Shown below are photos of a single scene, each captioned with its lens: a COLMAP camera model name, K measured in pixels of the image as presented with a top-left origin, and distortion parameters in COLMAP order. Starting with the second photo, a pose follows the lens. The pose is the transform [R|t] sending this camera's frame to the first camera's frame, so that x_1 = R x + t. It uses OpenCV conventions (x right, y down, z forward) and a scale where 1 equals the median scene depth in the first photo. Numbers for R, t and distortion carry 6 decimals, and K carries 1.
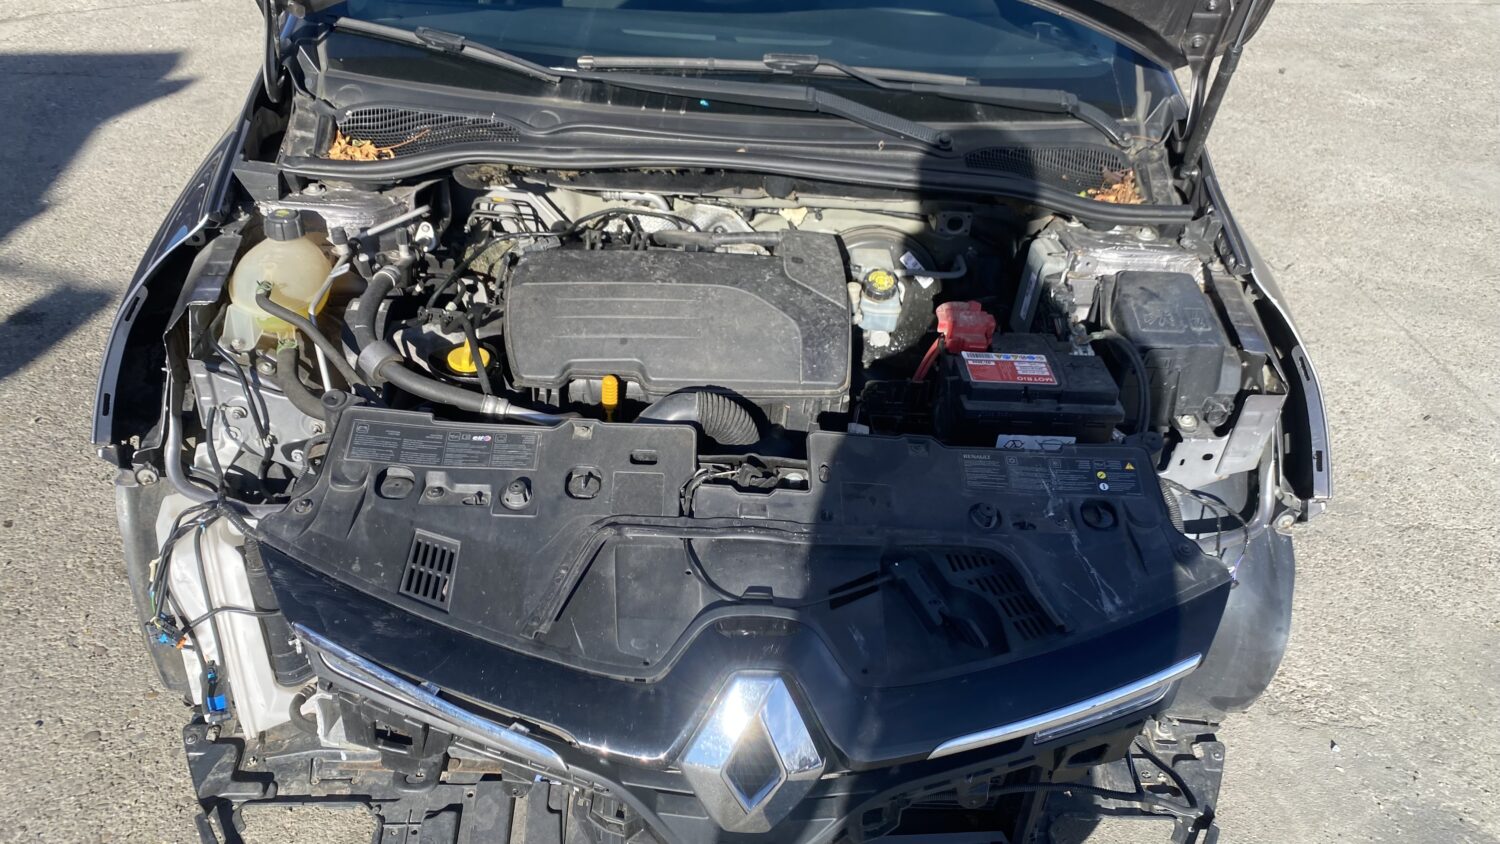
lens RADIAL K [[1146.2, 0, 724.7], [0, 1146.2, 420.5], [0, 0, 1]] dist [0.021623, -0.012043]
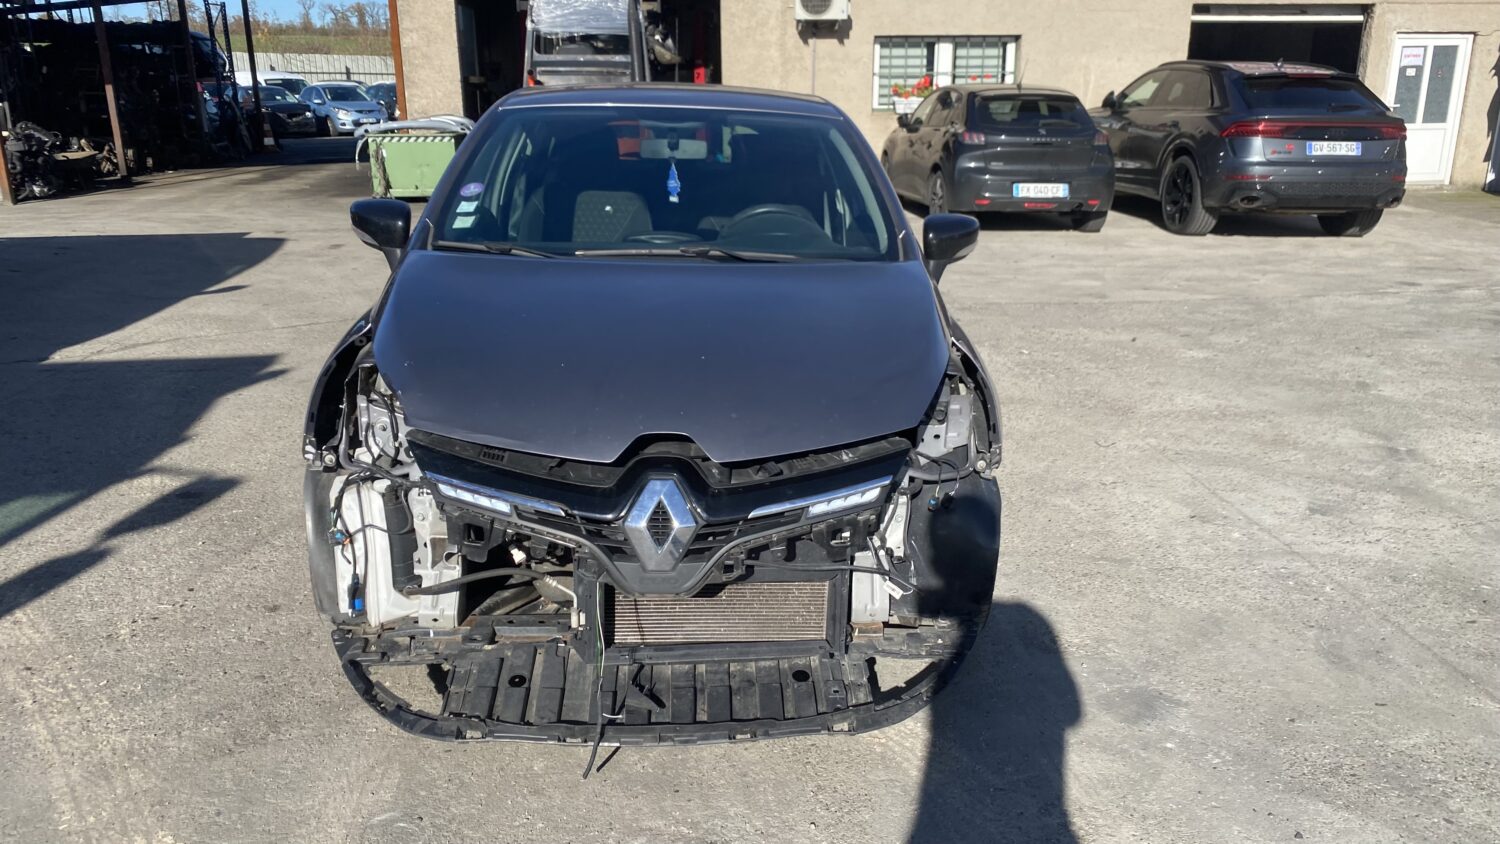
lens RADIAL K [[1146.2, 0, 753.2], [0, 1146.2, 422.1], [0, 0, 1]] dist [0.021623, -0.012043]
pose [[0.998725, -0.048517, 0.013924, 0.078653], [0.050446, 0.950034, -0.308043, 0.350207], [0.001717, 0.308352, 0.951271, -0.429740]]
